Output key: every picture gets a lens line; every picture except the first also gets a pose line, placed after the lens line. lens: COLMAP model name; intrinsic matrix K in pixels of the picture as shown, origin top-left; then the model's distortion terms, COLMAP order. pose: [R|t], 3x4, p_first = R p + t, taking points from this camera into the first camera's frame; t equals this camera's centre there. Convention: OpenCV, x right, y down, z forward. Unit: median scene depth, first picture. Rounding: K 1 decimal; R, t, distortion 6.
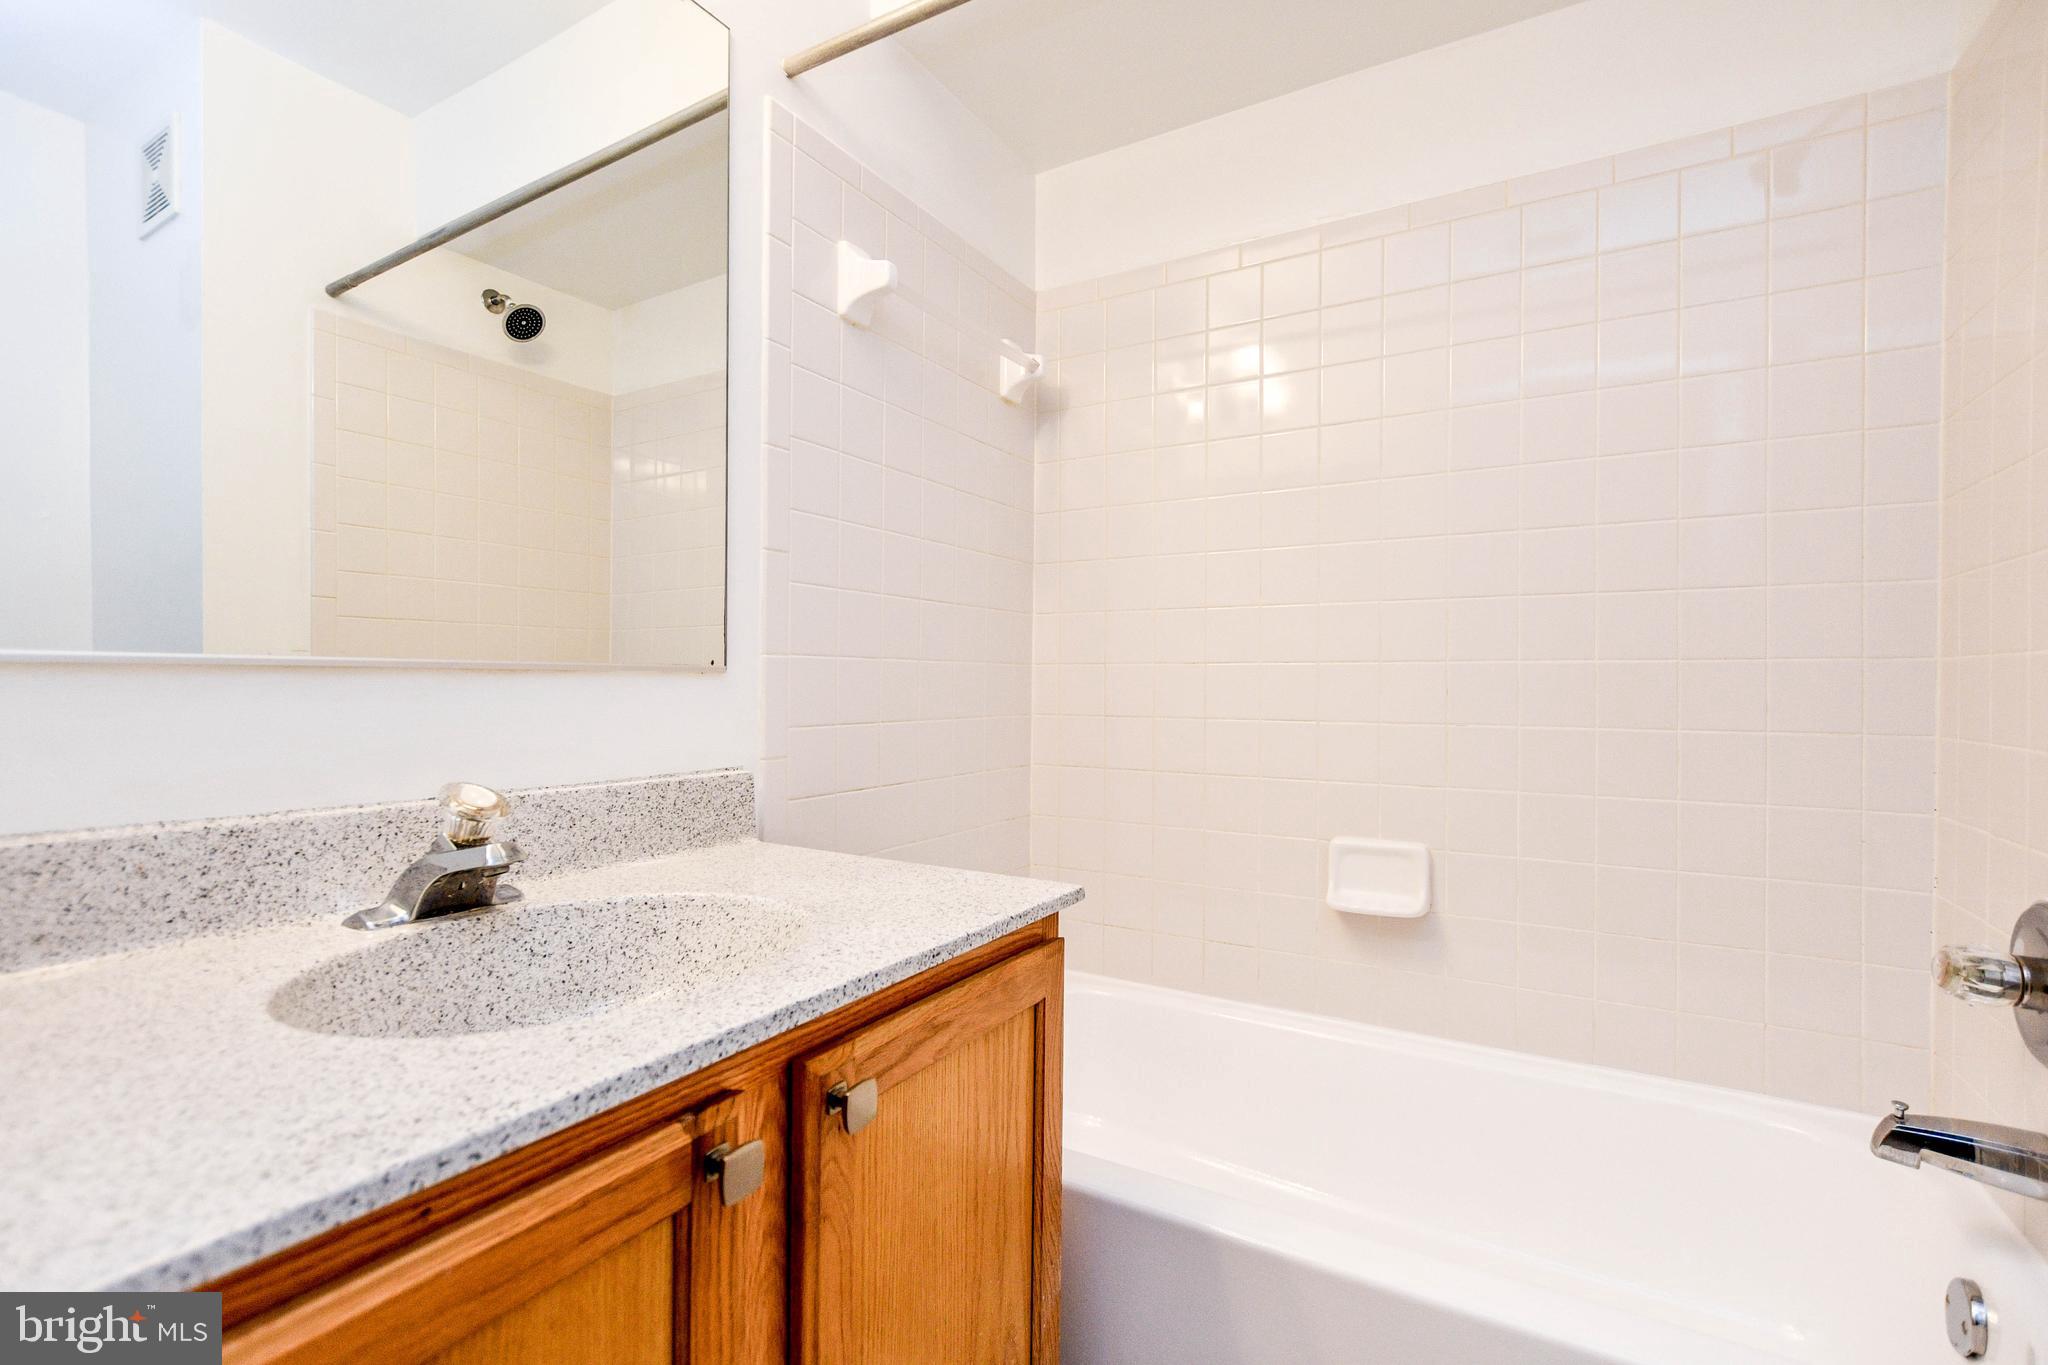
lens RADIAL K [[949.2, 0, 1017.5], [0, 949.2, 652.7], [0, 0, 1]] dist [-0.001870, 0.000502]
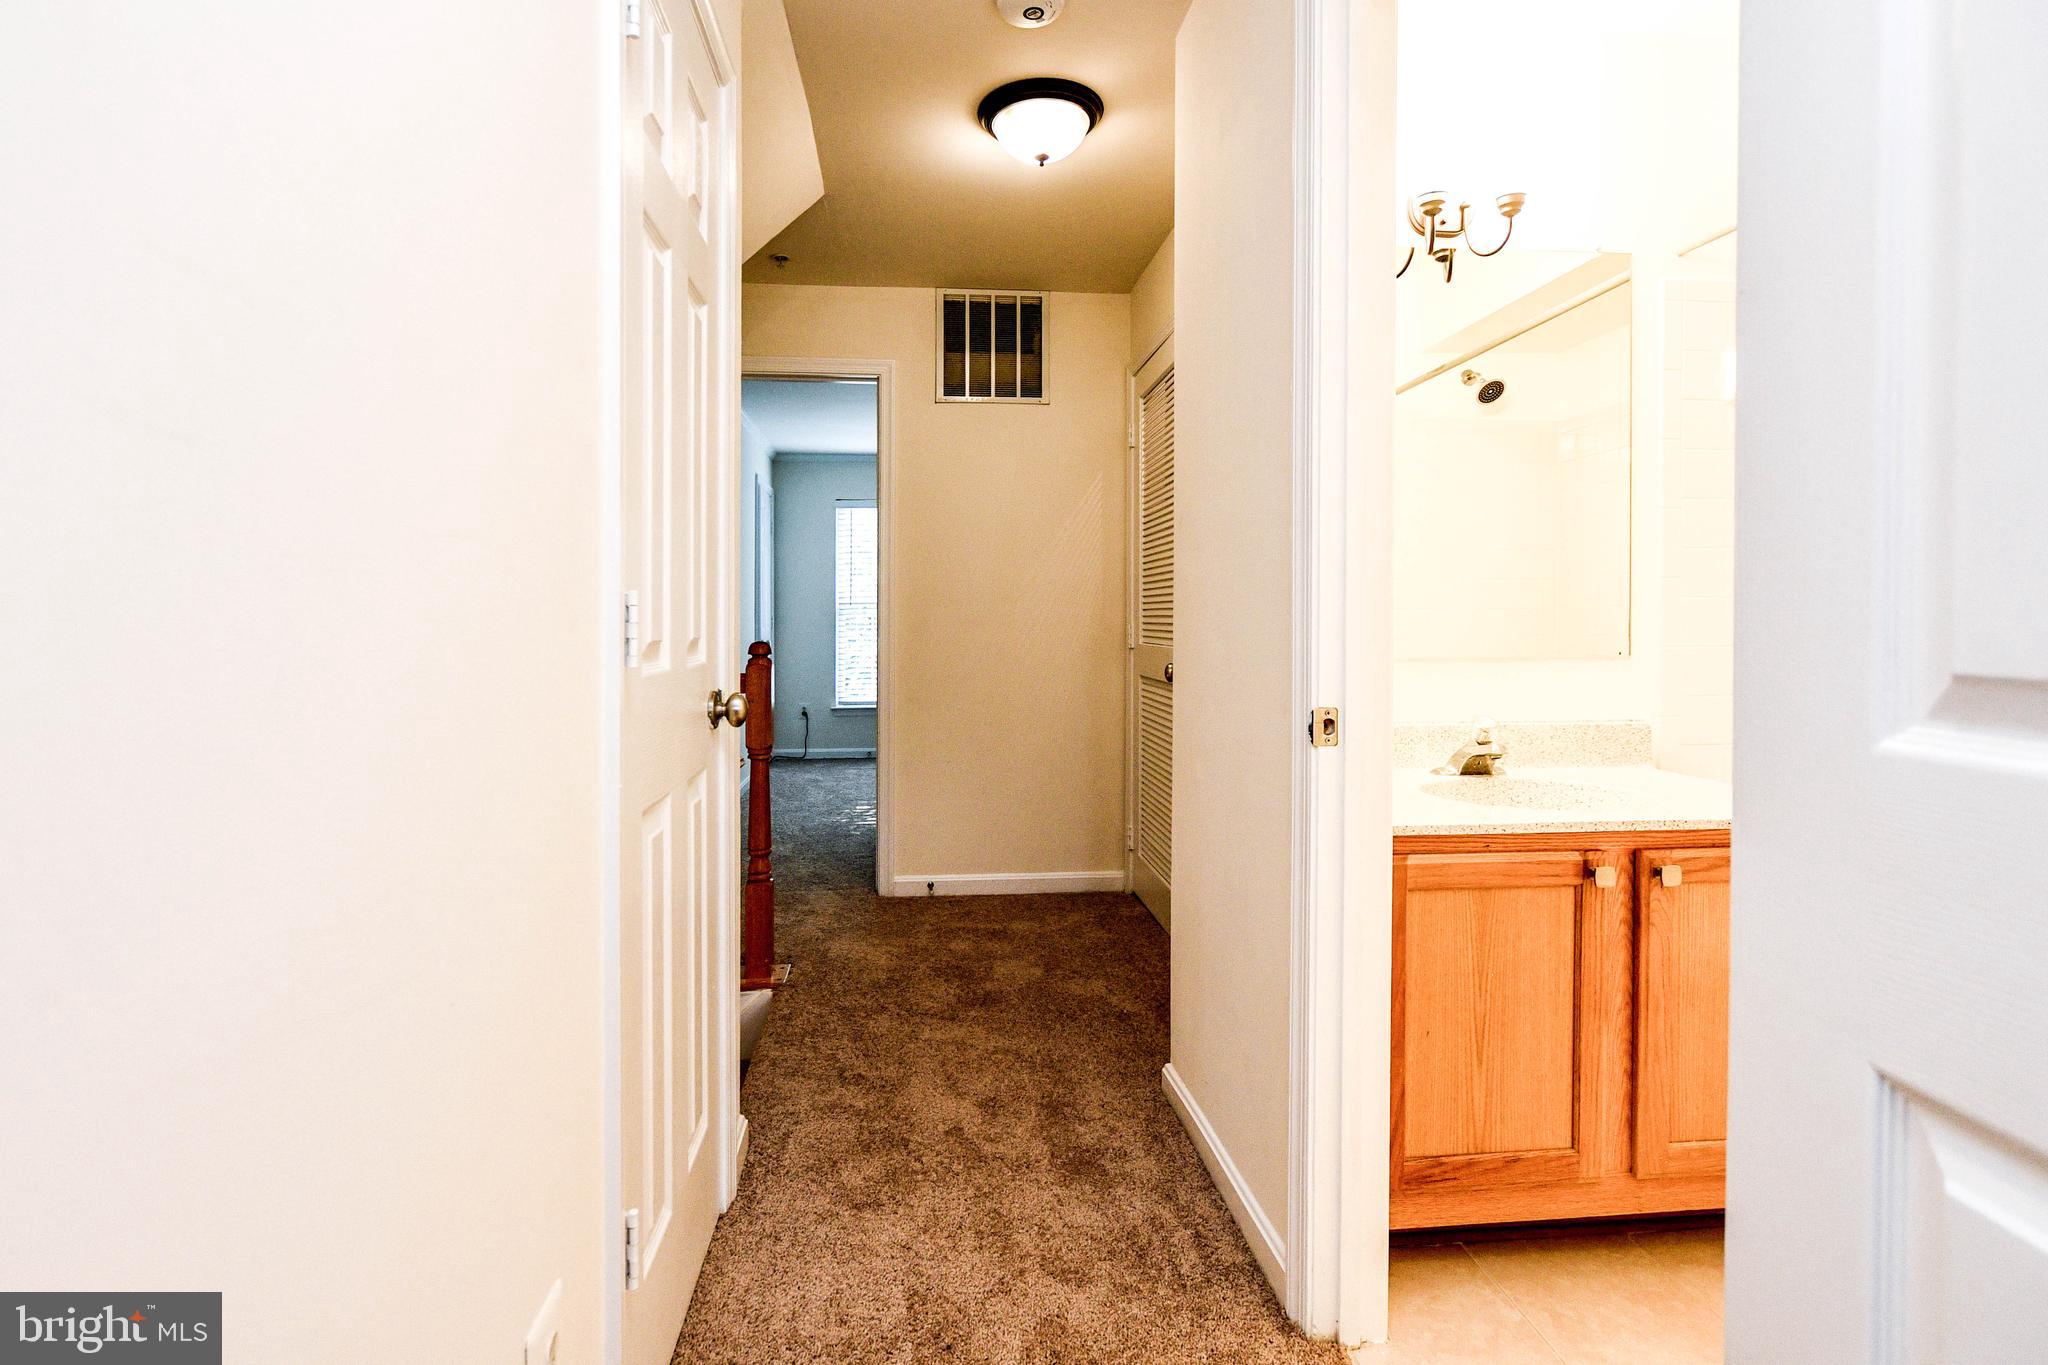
lens RADIAL K [[957.6, 0, 1023.9], [0, 957.6, 651.4], [0, 0, 1]] dist [0.002191, 0.000176]
pose [[0.607230, 0.018024, -0.794322, 0.537308], [0.024283, 0.998855, 0.041229, -0.128360], [0.794155, -0.044324, 0.606097, -1.188184]]
